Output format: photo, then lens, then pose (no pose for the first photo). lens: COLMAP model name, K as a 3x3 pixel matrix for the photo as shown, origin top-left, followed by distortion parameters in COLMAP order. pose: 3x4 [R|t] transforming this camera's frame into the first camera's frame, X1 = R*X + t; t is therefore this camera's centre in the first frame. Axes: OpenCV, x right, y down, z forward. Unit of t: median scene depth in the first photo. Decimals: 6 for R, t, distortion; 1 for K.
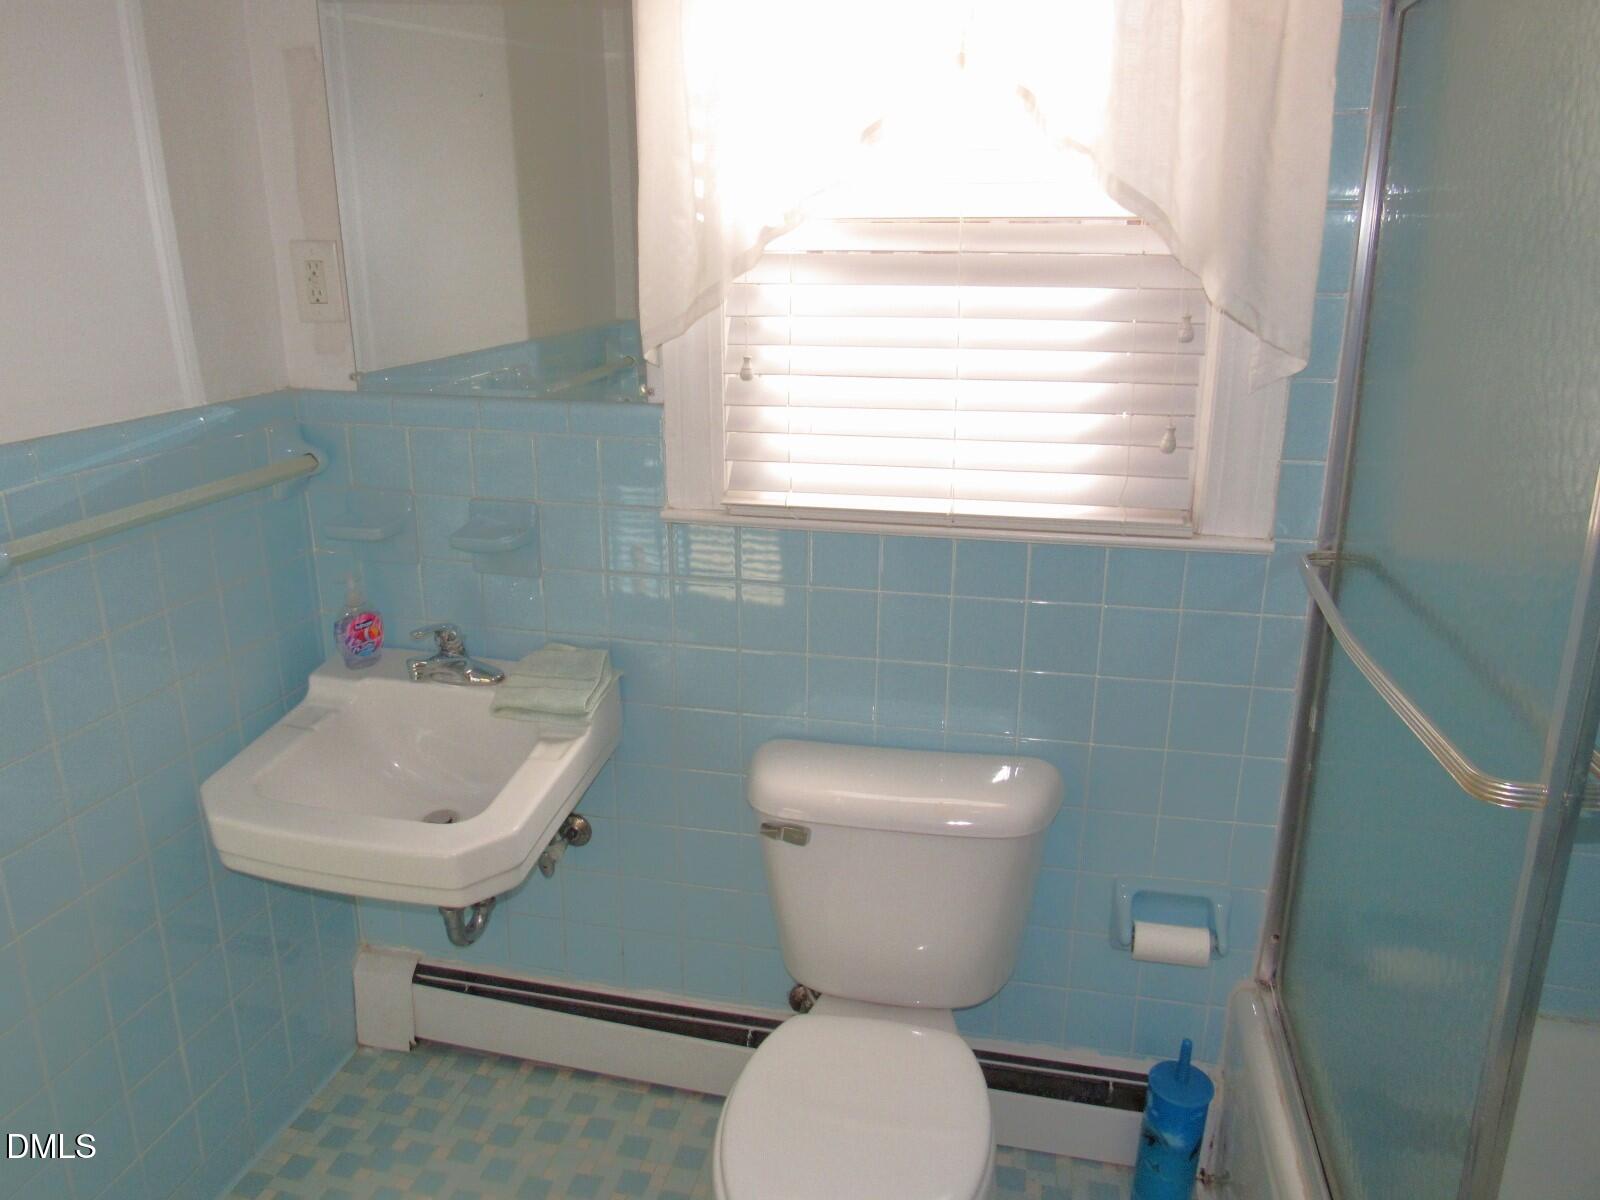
lens RADIAL K [[1160.6, 0, 791.3], [0, 1160.6, 608.5], [0, 0, 1]] dist [-0.009535, 0.016454]
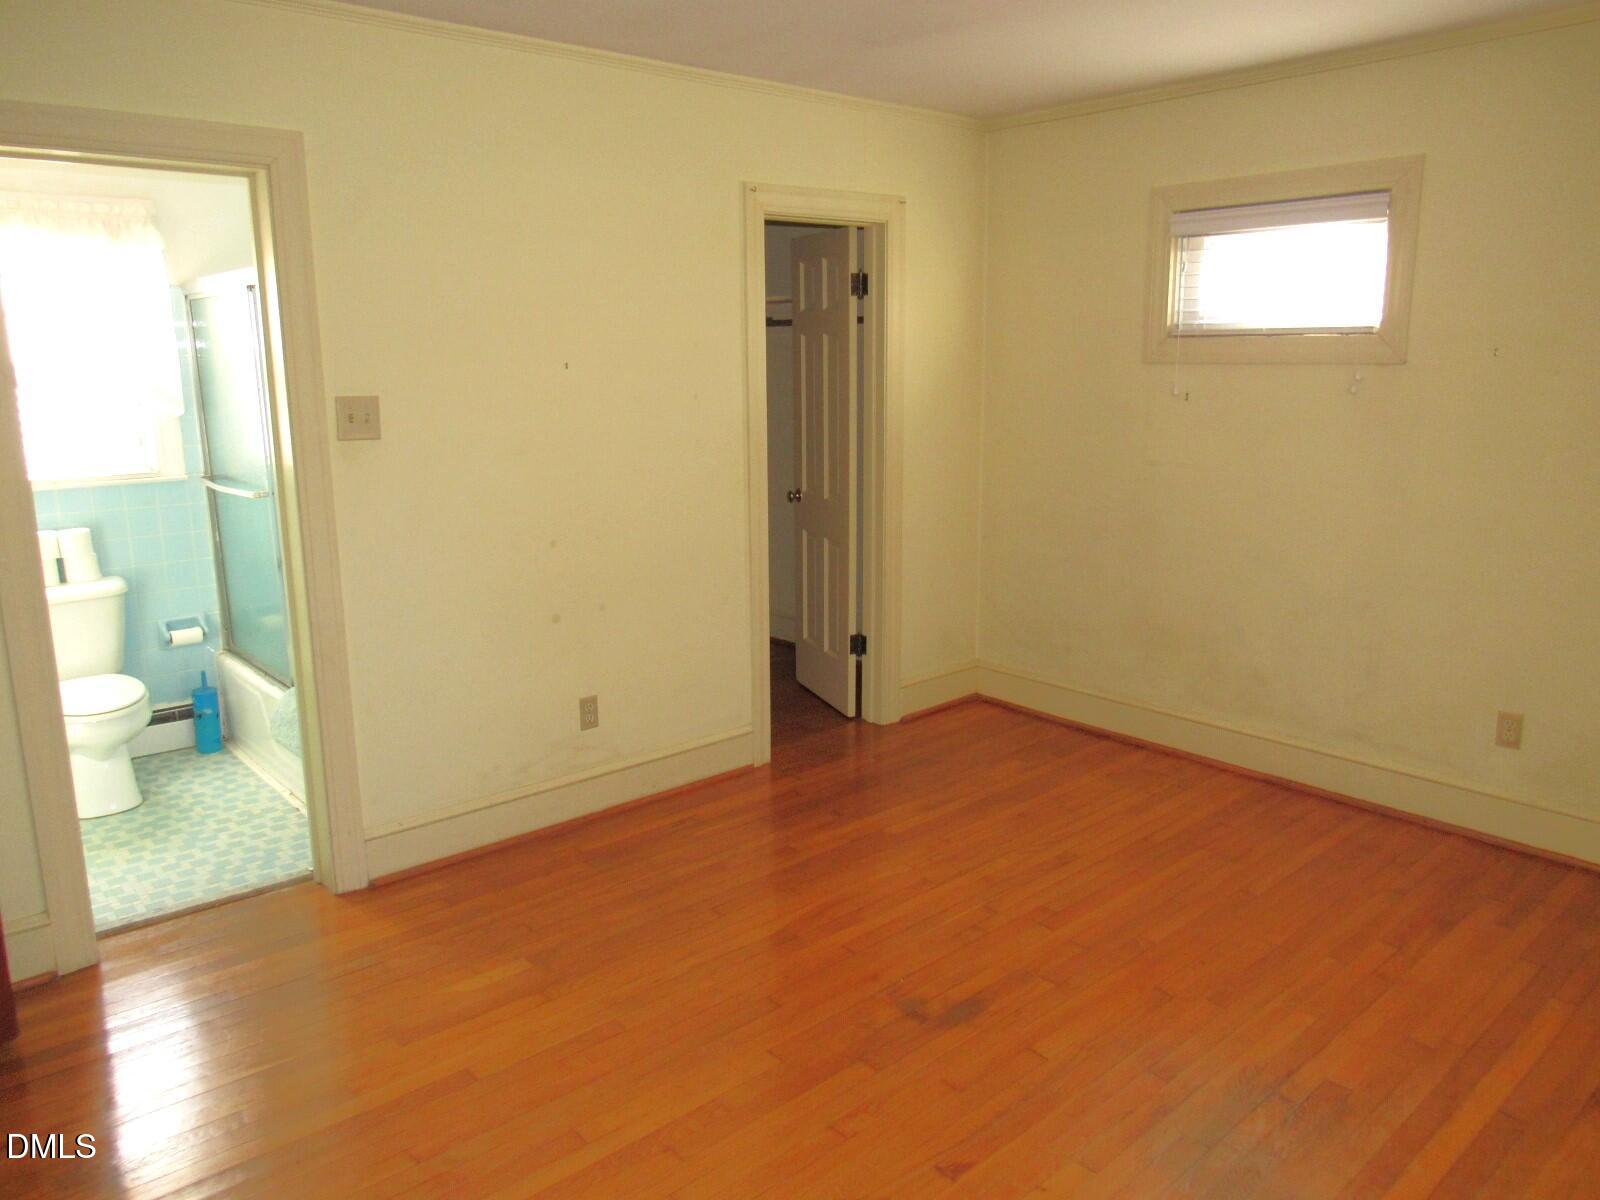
lens RADIAL K [[1160.6, 0, 794.0], [0, 1160.6, 602.4], [0, 0, 1]] dist [-0.009535, 0.016454]
pose [[0.601679, -0.171695, 0.780066, -0.862399], [0.253681, 0.967135, 0.017200, 0.519006], [-0.757383, 0.187539, 0.625460, -1.657155]]
